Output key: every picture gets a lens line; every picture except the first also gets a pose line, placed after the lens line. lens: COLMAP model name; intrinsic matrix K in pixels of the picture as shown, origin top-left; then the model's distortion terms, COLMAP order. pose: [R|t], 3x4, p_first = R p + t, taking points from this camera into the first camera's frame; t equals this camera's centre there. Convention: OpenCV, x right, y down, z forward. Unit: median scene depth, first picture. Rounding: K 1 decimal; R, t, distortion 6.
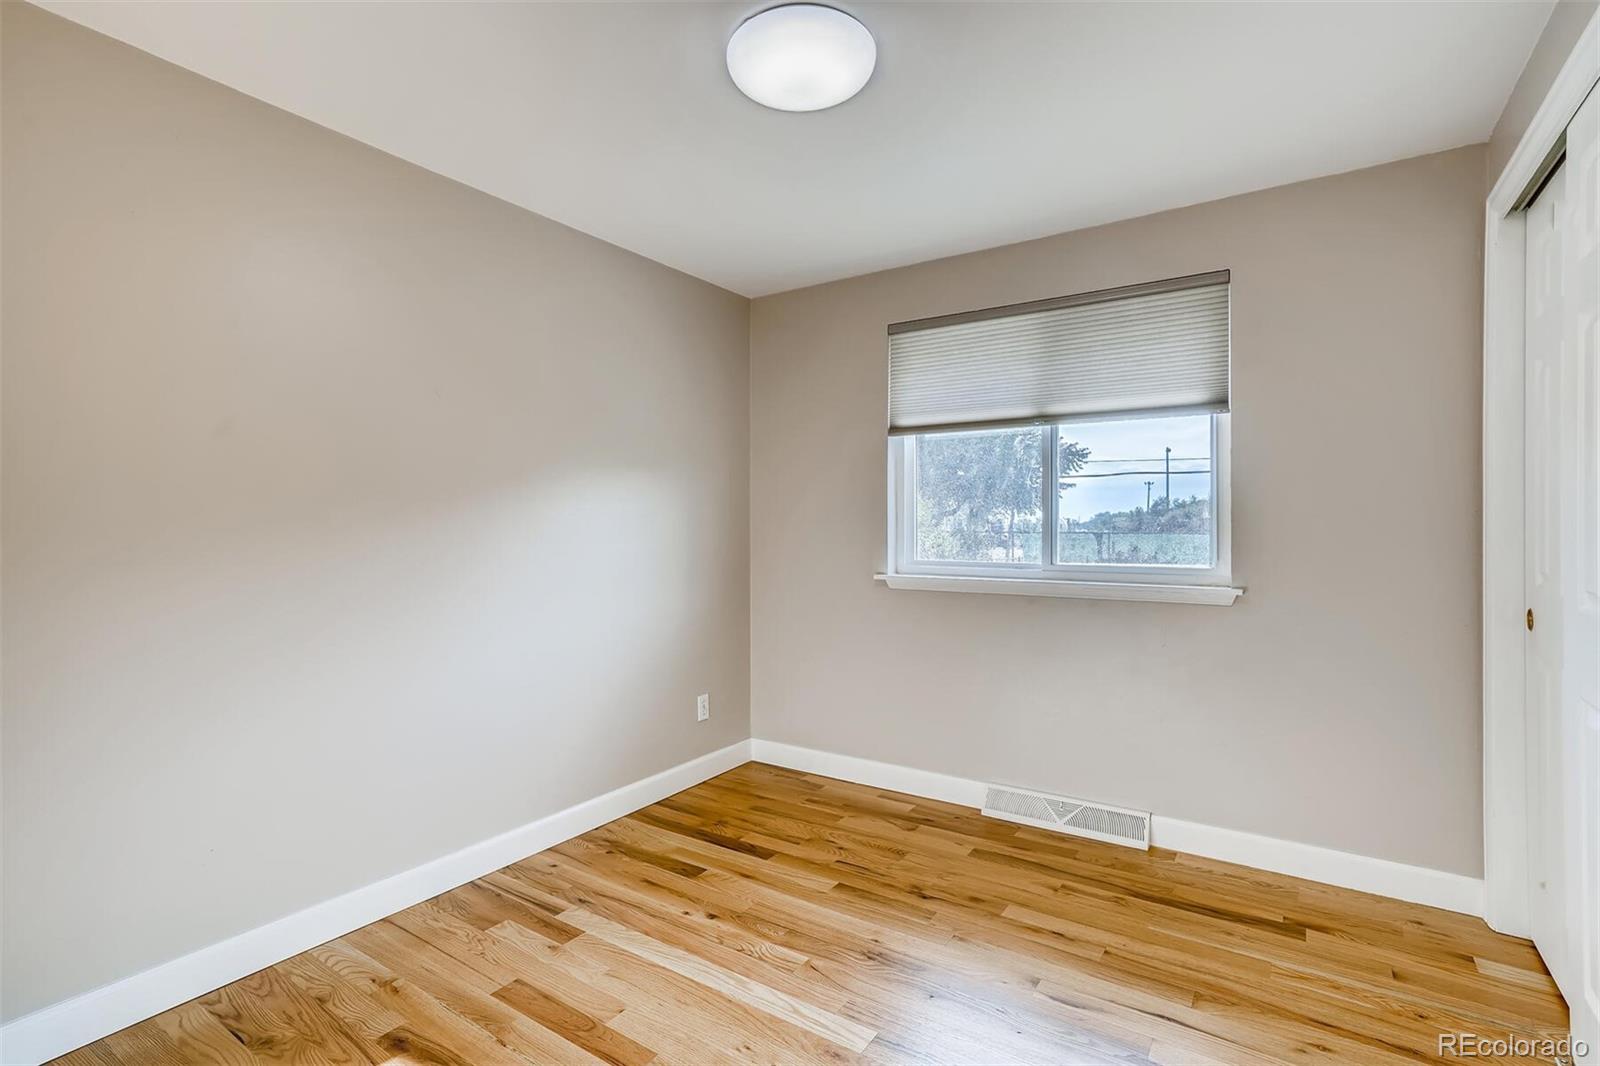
lens RADIAL K [[758.7, 0, 792.8], [0, 758.7, 521.1], [0, 0, 1]] dist [-0.017956, 0.019125]
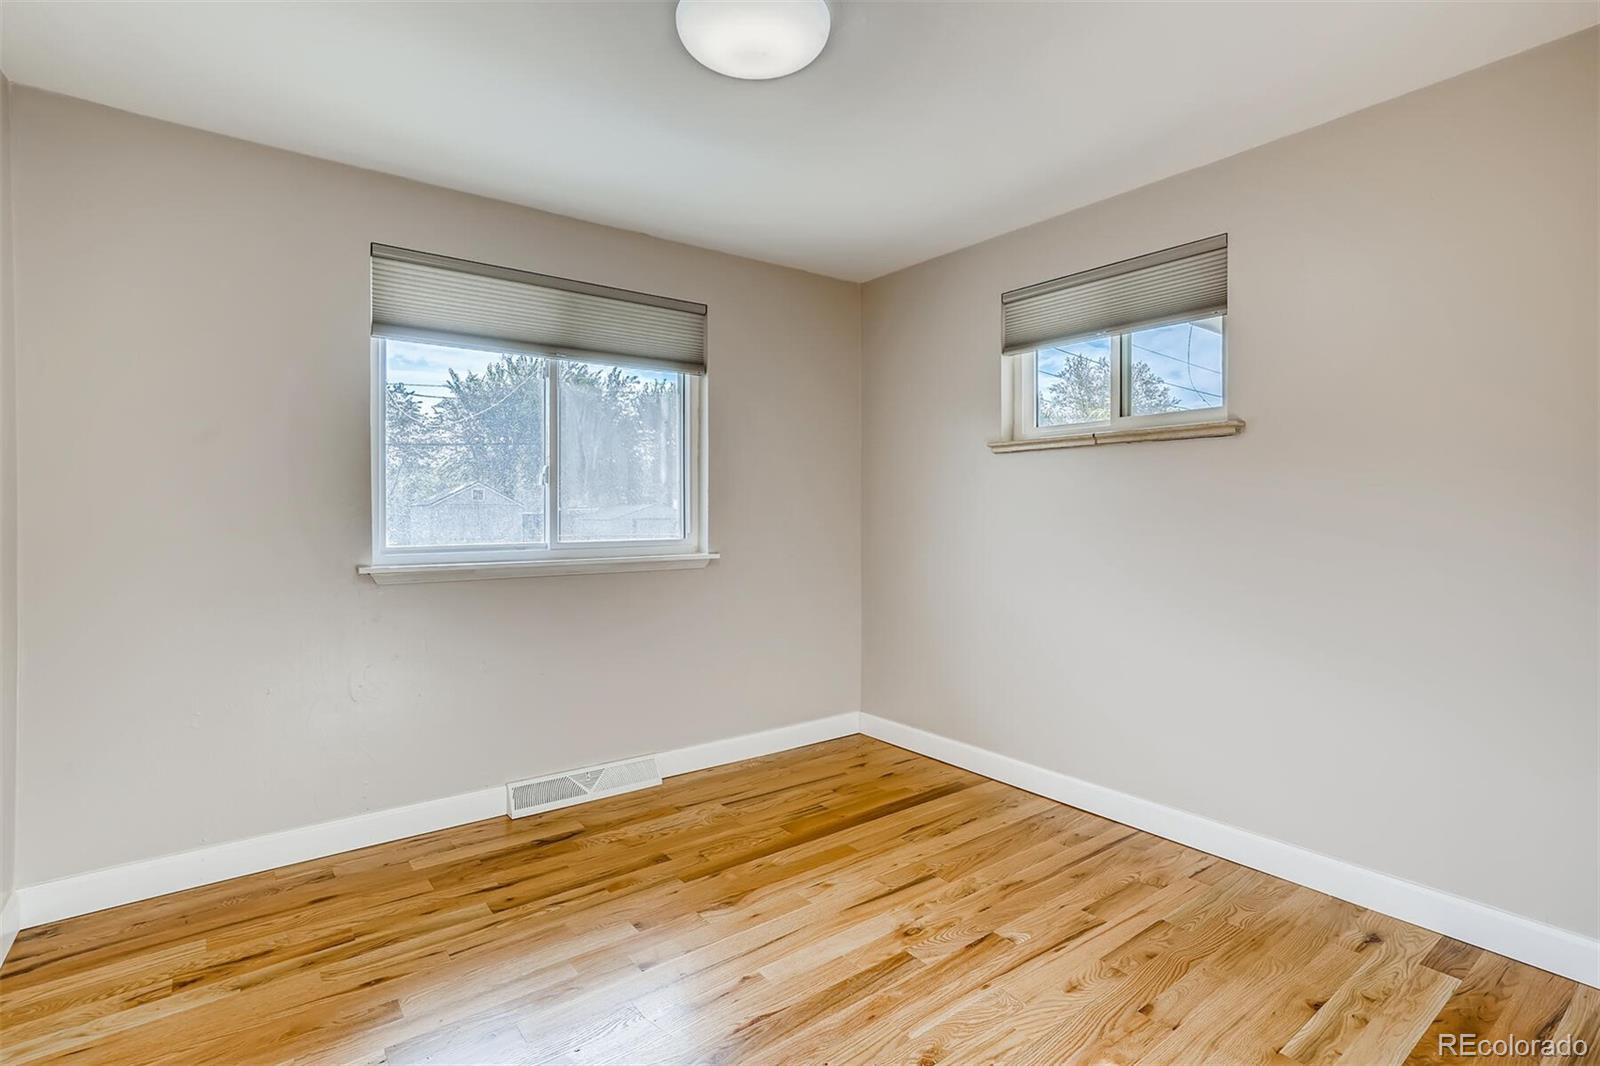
lens RADIAL K [[763.3, 0, 795.8], [0, 763.3, 507.5], [0, 0, 1]] dist [-0.020233, 0.018567]
pose [[0.338455, 0.006713, 0.940959, -0.545217], [-0.003714, 0.999976, -0.005798, 0.015918], [-0.940975, -0.001532, 0.338472, 0.395490]]
